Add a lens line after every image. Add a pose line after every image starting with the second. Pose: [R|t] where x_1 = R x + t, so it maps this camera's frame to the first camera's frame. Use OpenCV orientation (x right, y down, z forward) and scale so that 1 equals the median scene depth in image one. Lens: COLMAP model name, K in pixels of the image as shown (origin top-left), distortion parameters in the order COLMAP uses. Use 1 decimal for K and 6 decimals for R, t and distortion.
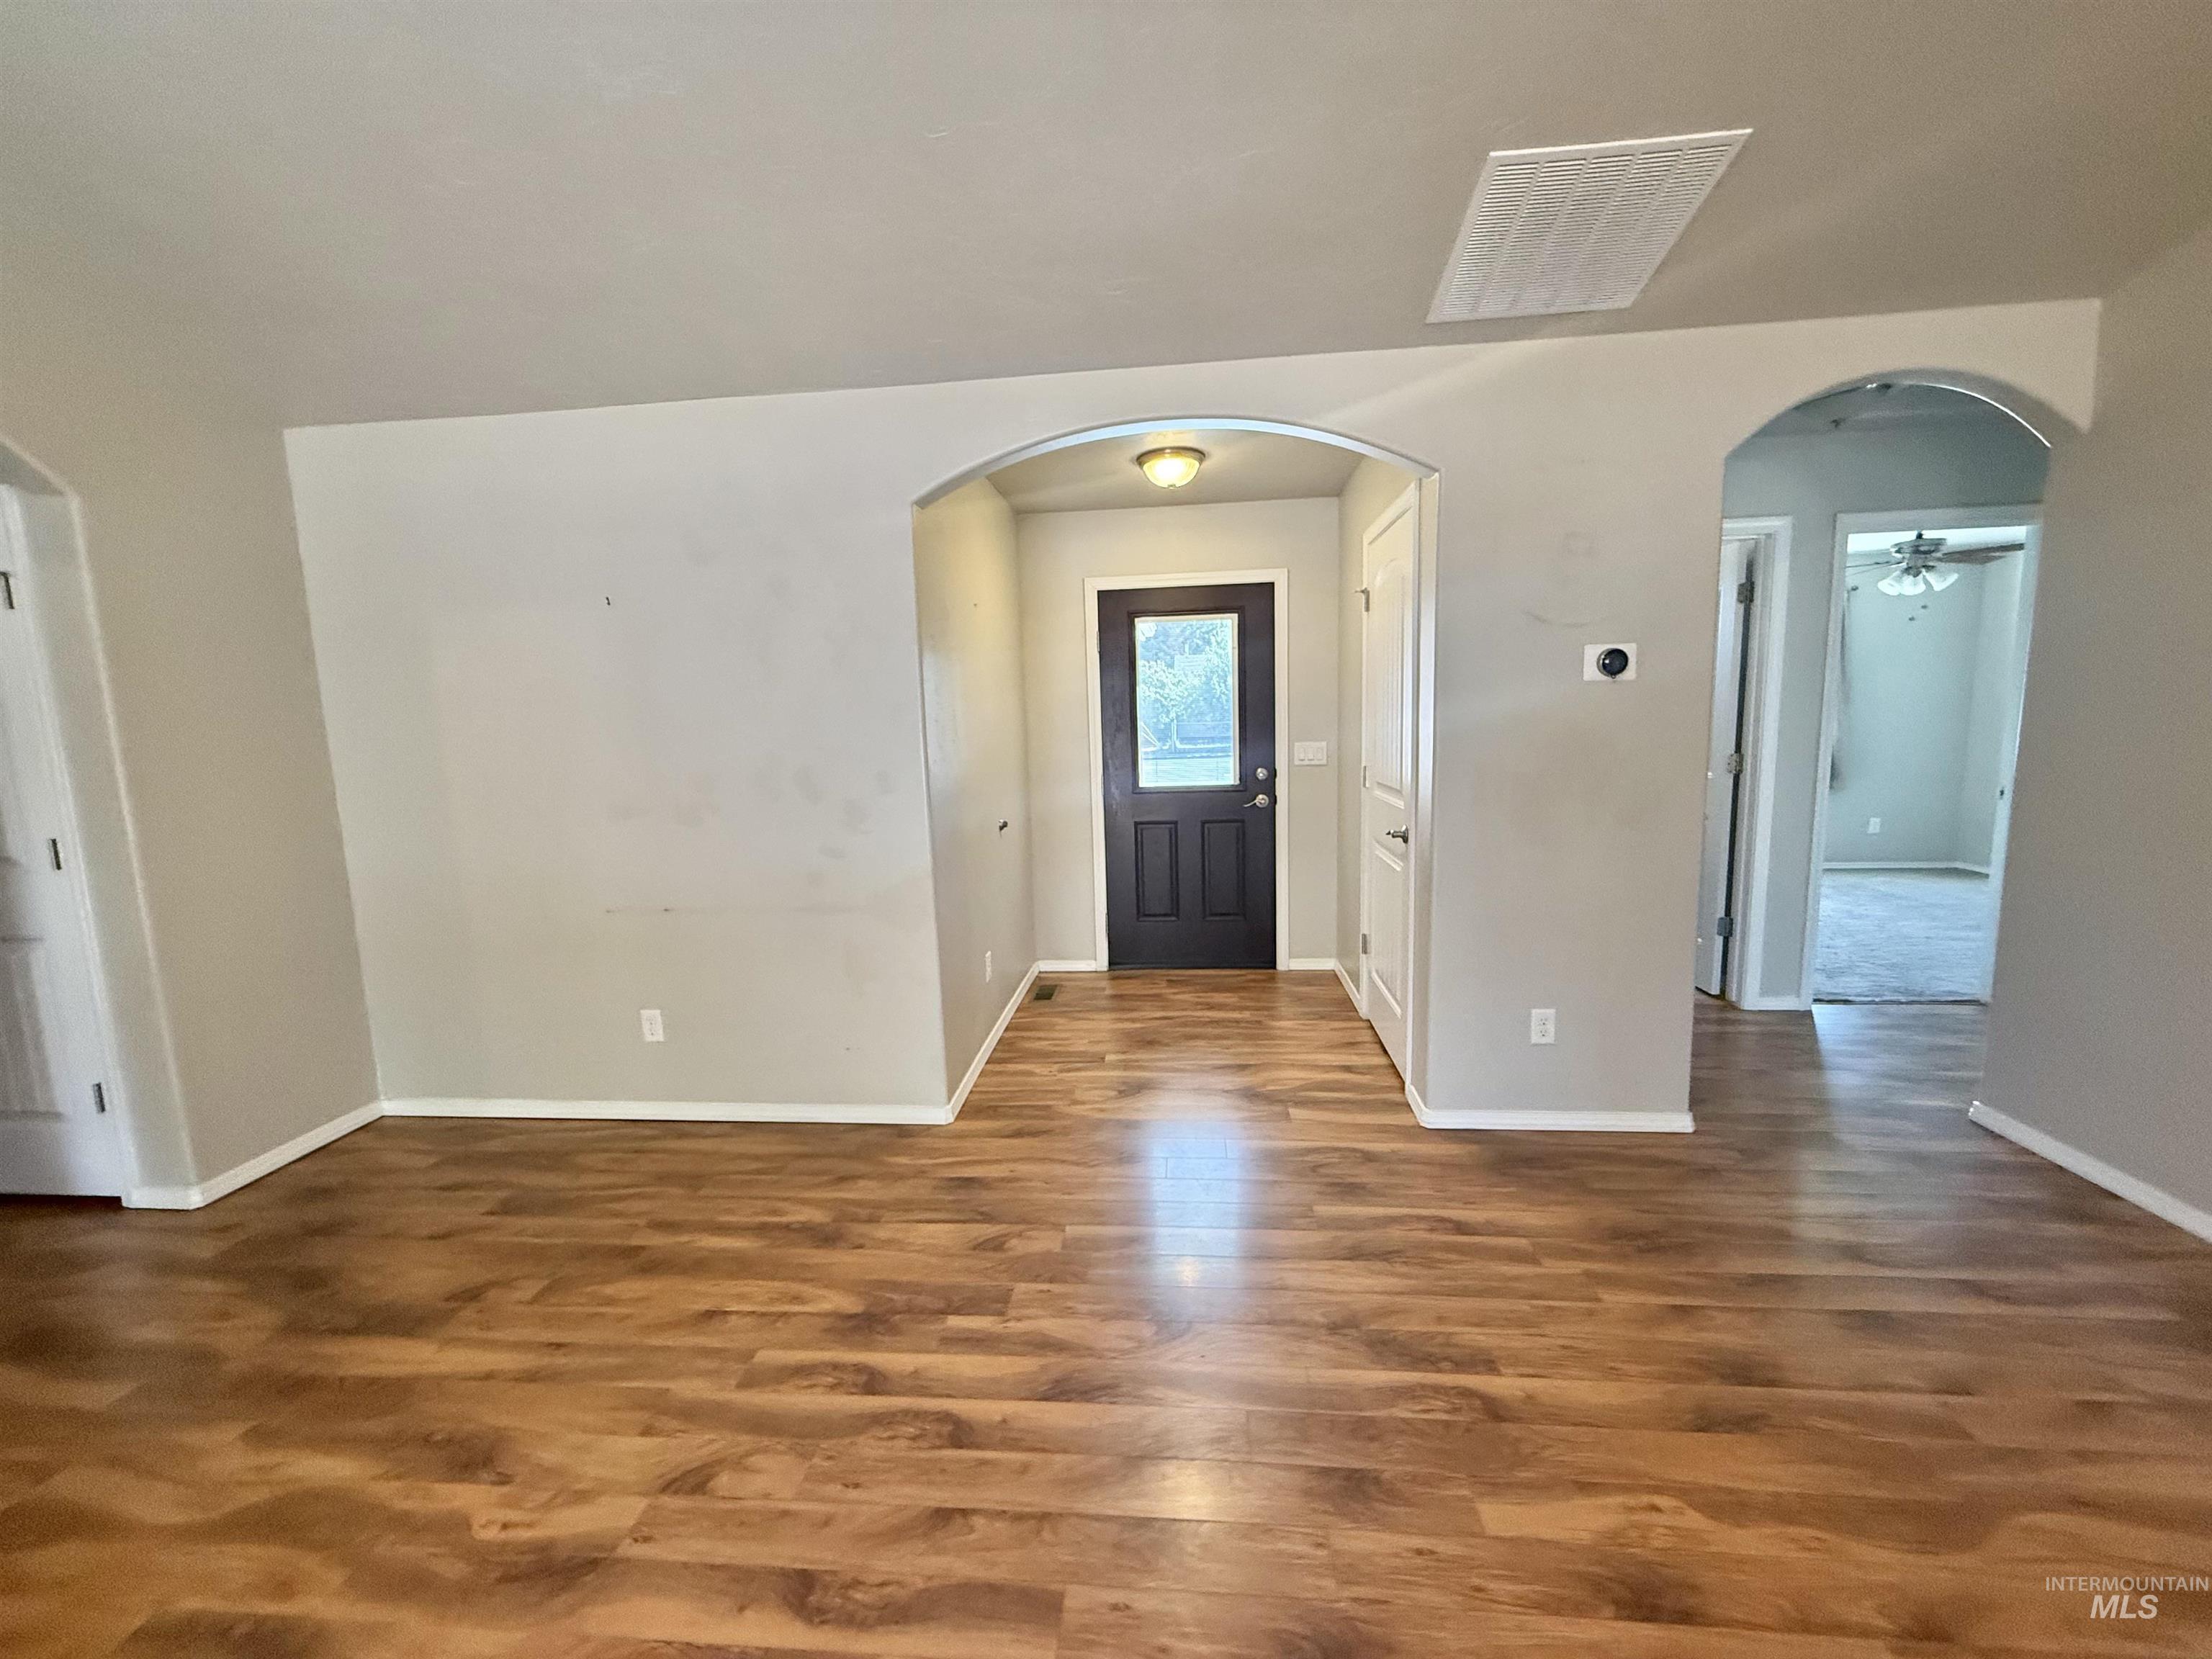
lens RADIAL K [[885.6, 0, 1105.8], [0, 885.6, 828.8], [0, 0, 1]] dist [-0.004537, -0.000194]
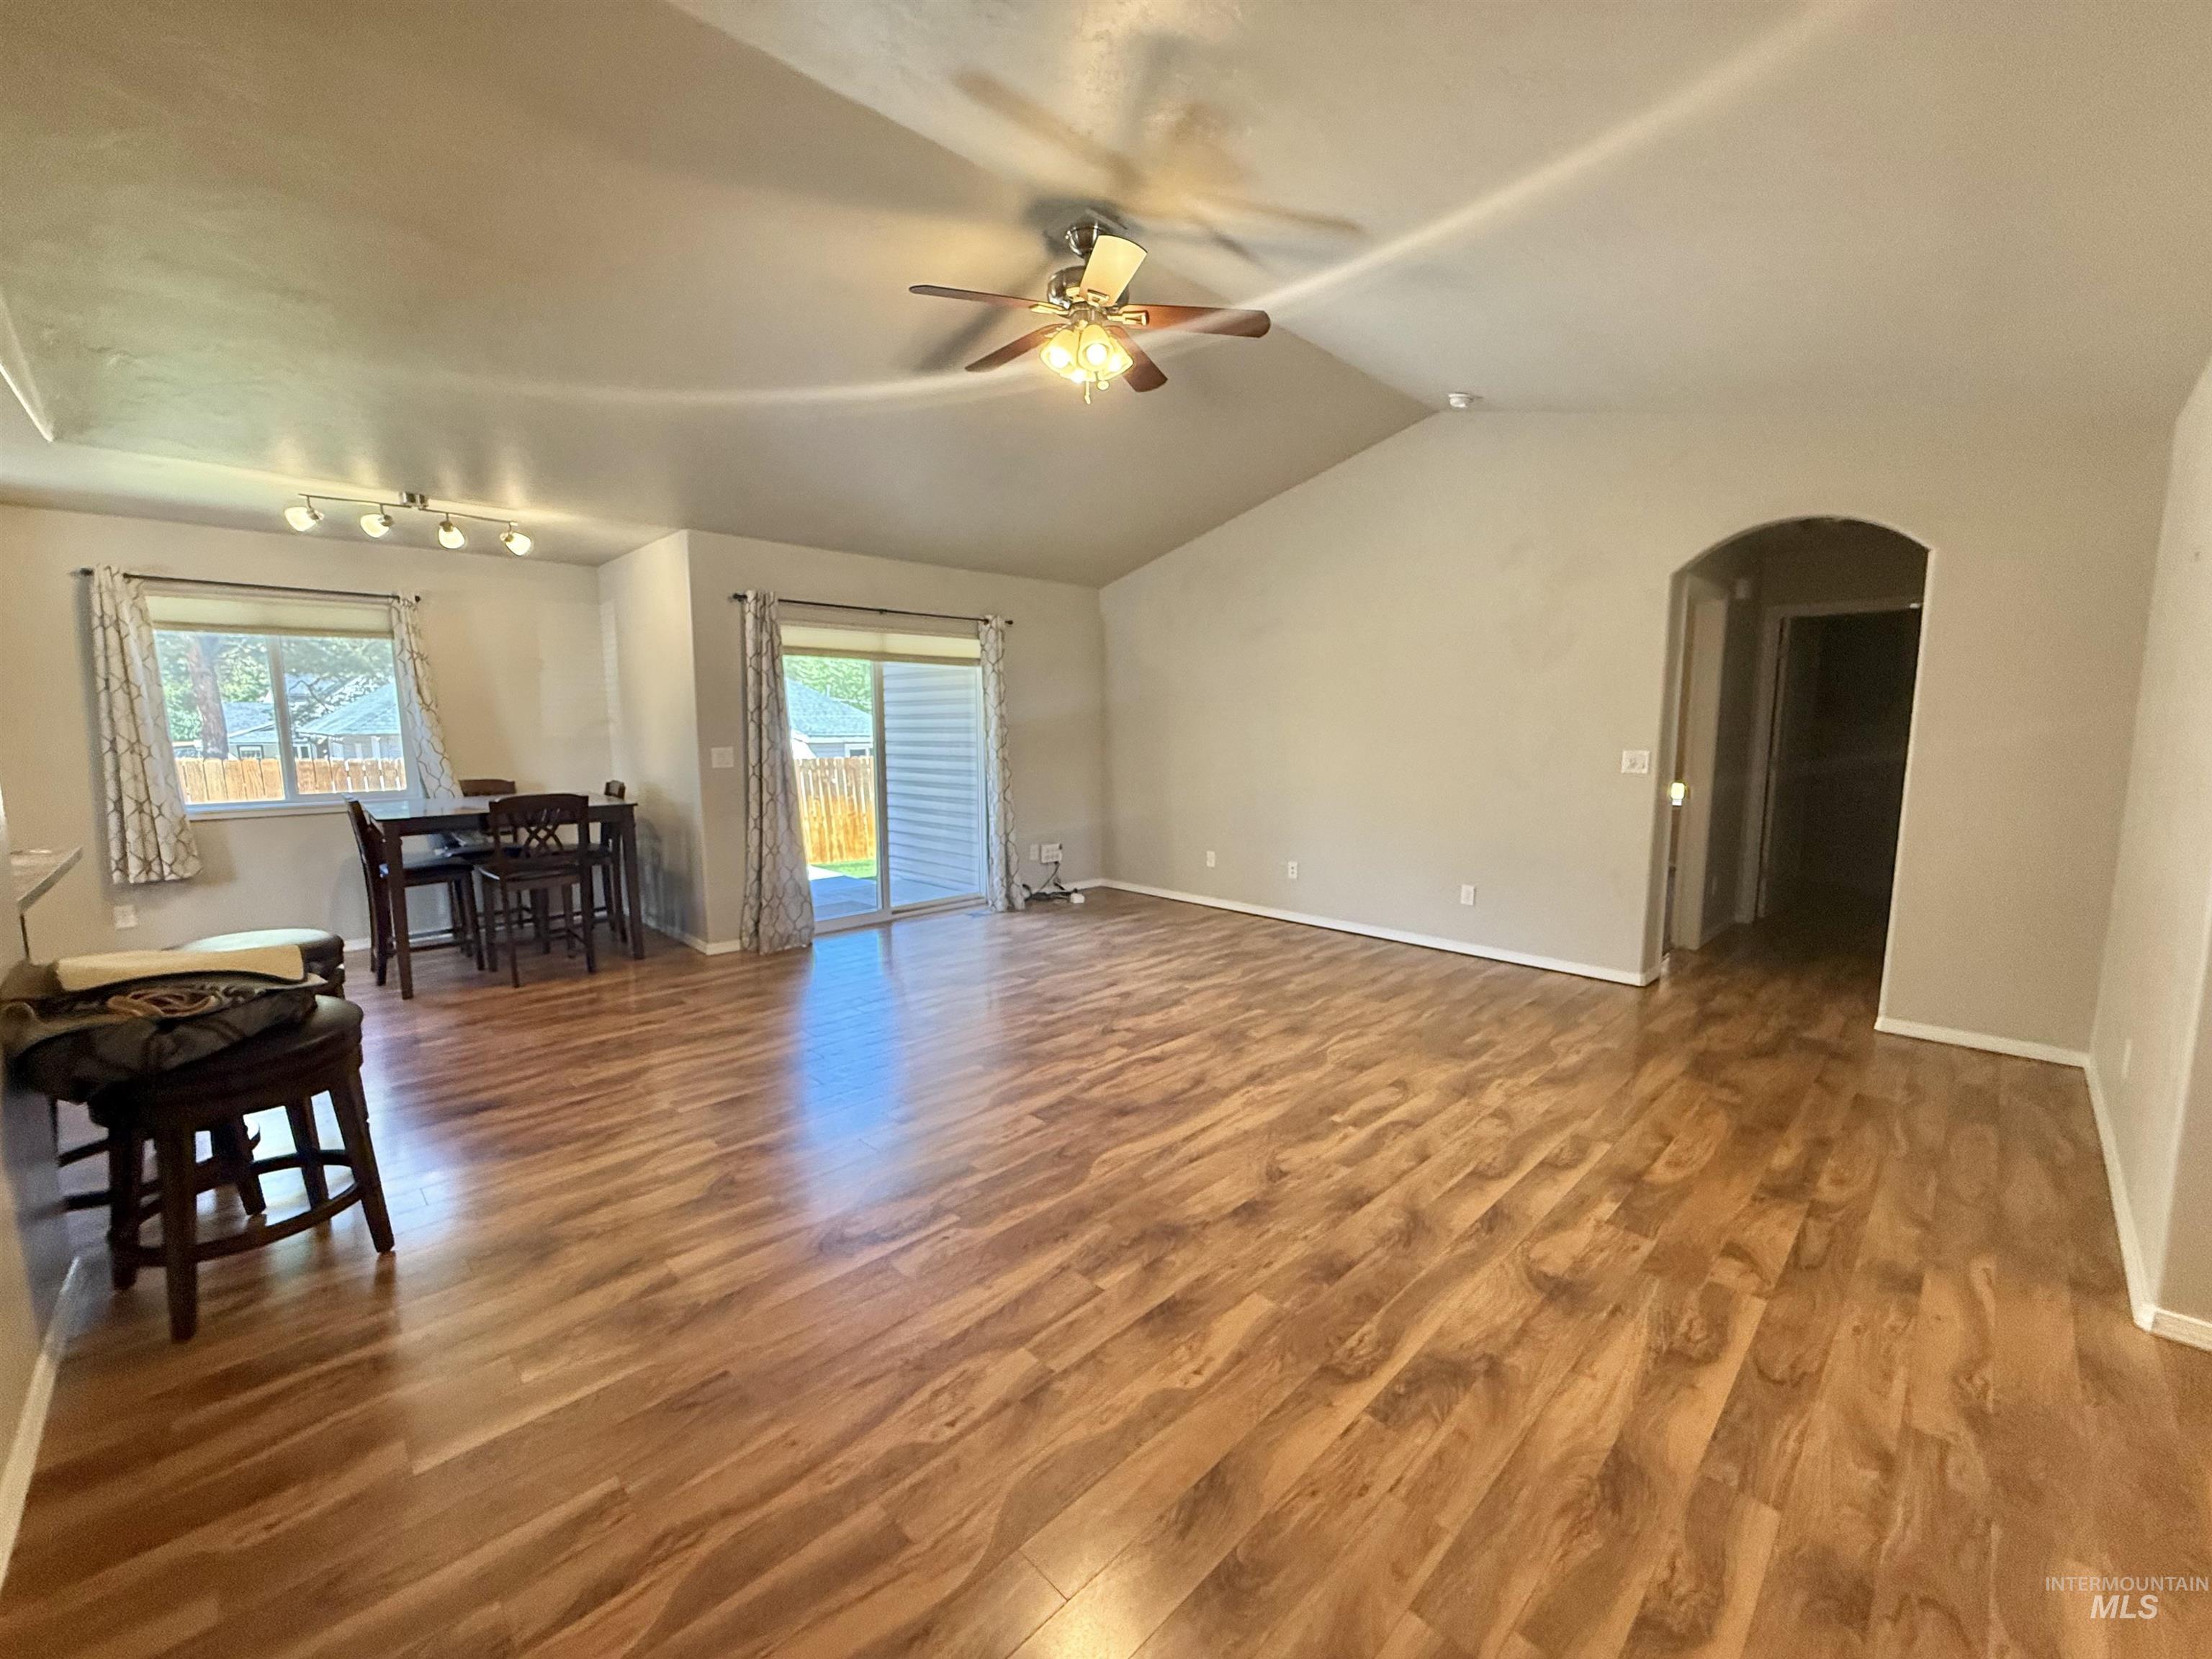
lens RADIAL K [[885.6, 0, 1101.4], [0, 885.6, 829.5], [0, 0, 1]] dist [-0.004537, -0.000194]
pose [[-0.639422, 0.130879, -0.757634, 1.297390], [-0.076361, 0.969723, 0.231962, -0.200874], [0.765054, 0.206175, -0.610068, 1.254794]]
